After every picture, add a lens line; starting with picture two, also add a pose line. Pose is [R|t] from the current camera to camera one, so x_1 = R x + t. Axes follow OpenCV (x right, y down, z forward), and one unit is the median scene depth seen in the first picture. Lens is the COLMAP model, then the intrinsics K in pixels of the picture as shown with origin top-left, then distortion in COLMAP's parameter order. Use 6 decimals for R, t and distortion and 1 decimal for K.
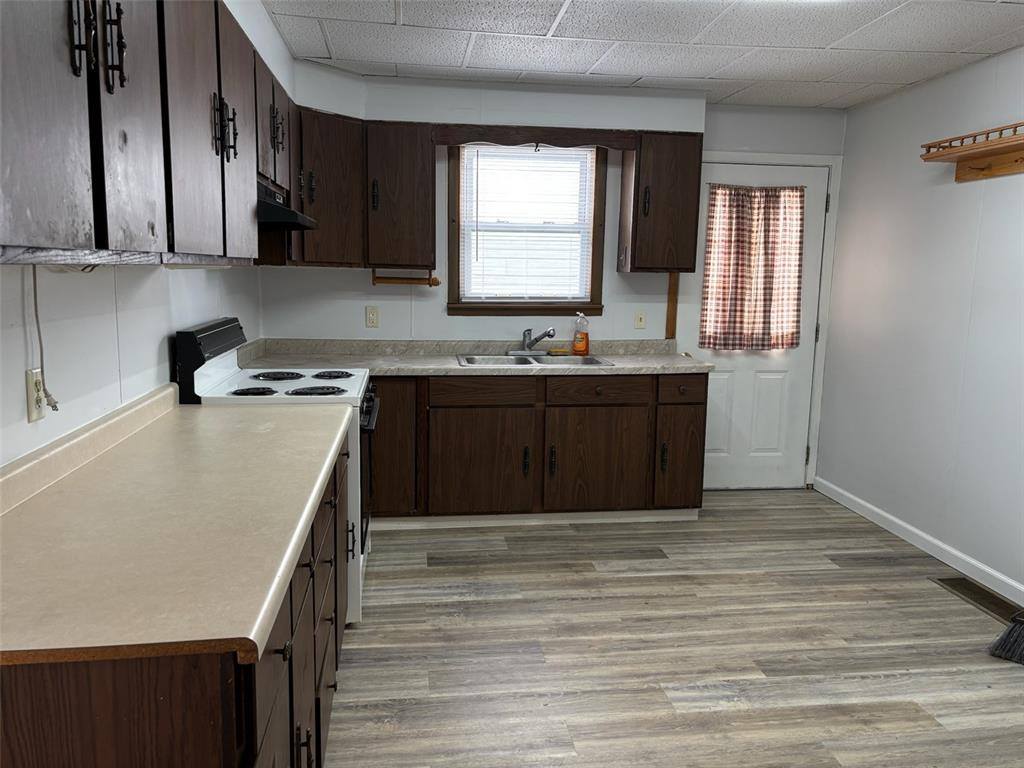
lens RADIAL K [[776.2, 0, 515.6], [0, 776.2, 384.4], [0, 0, 1]] dist [0.046898, -0.031846]
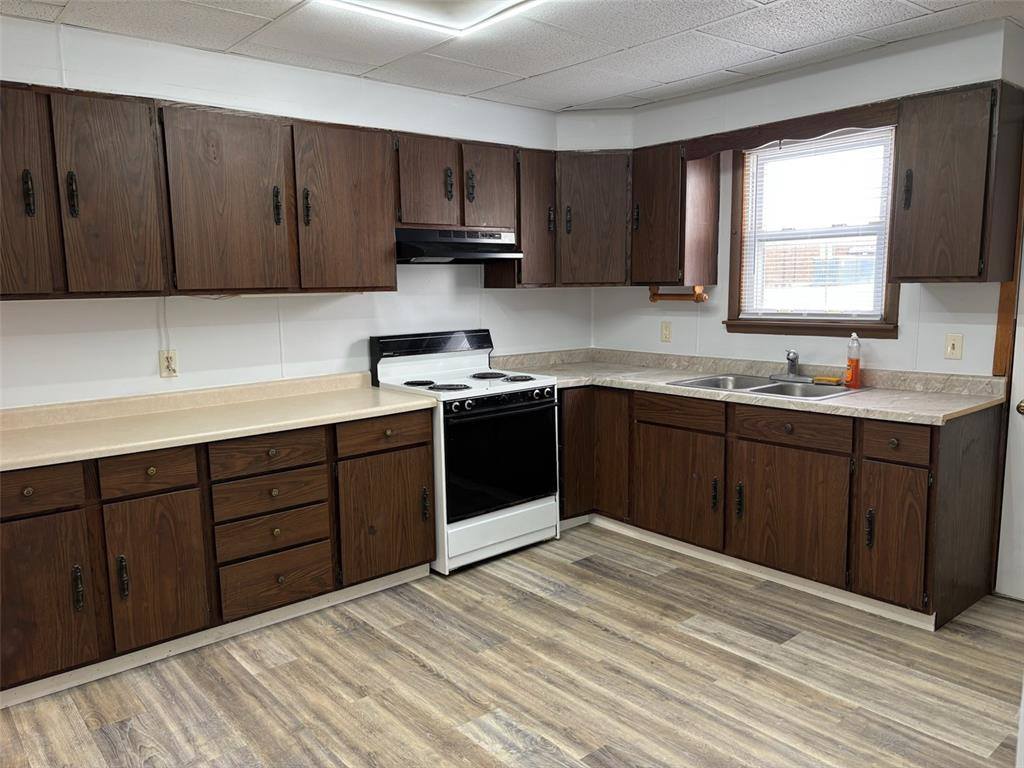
lens RADIAL K [[776.2, 0, 517.1], [0, 776.2, 384.8], [0, 0, 1]] dist [0.046898, -0.031846]
pose [[0.535387, 0.087760, -0.840035, 0.713972], [-0.098495, 0.994288, 0.041101, -0.047985], [0.838844, 0.060734, 0.540973, 0.331274]]
